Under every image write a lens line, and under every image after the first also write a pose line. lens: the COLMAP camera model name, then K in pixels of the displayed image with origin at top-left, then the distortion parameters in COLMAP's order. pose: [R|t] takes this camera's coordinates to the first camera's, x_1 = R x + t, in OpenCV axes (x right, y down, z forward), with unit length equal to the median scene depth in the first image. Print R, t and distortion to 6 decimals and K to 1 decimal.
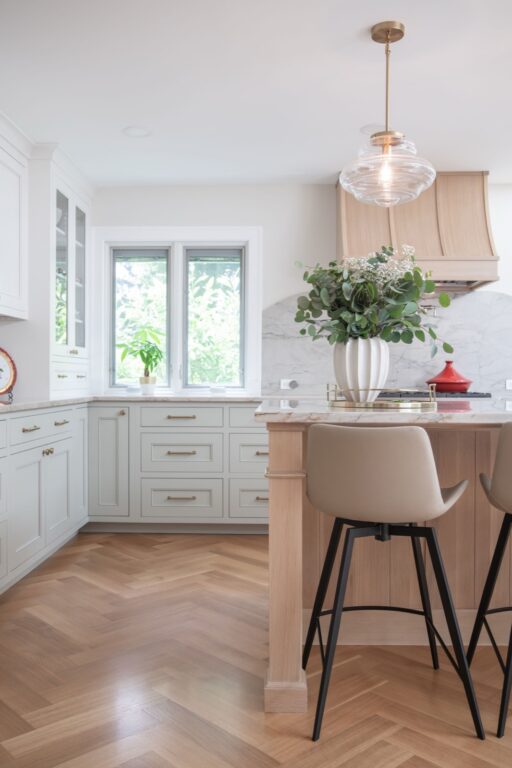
lens RADIAL K [[737.1, 0, 259.2], [0, 737.1, 385.6], [0, 0, 1]] dist [-0.013033, 0.000000]
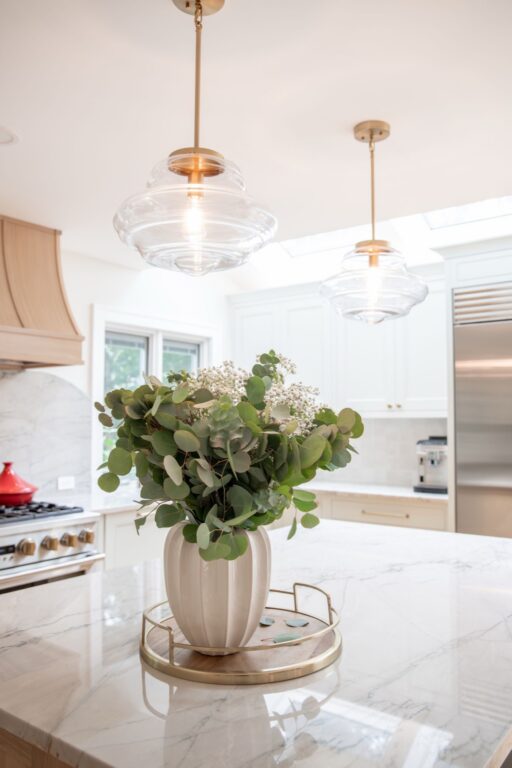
lens RADIAL K [[632.4, 0, 251.7], [0, 632.4, 369.0], [0, 0, 1]] dist [-0.052376, -0.004495]
pose [[0.598841, 0.056095, 0.798901, -0.212345], [0.007930, 0.997080, -0.075954, -0.145055], [-0.800829, 0.051820, 0.596647, 0.745866]]
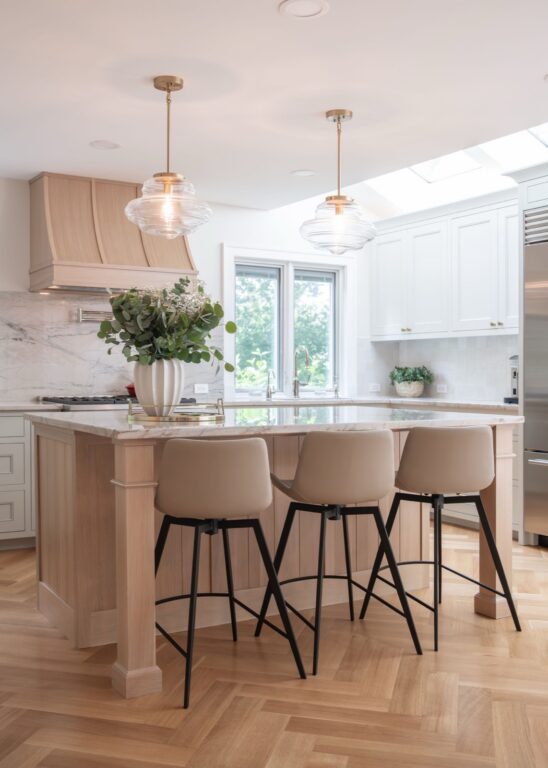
lens RADIAL K [[846.5, 0, 273.4], [0, 846.5, 356.4], [0, 0, 1]] dist [0.000791, 0.000000]
pose [[0.849450, 0.004827, 0.527647, -0.404249], [0.007175, 0.999760, -0.020696, -0.041047], [-0.527621, 0.021366, 0.849211, -0.186530]]
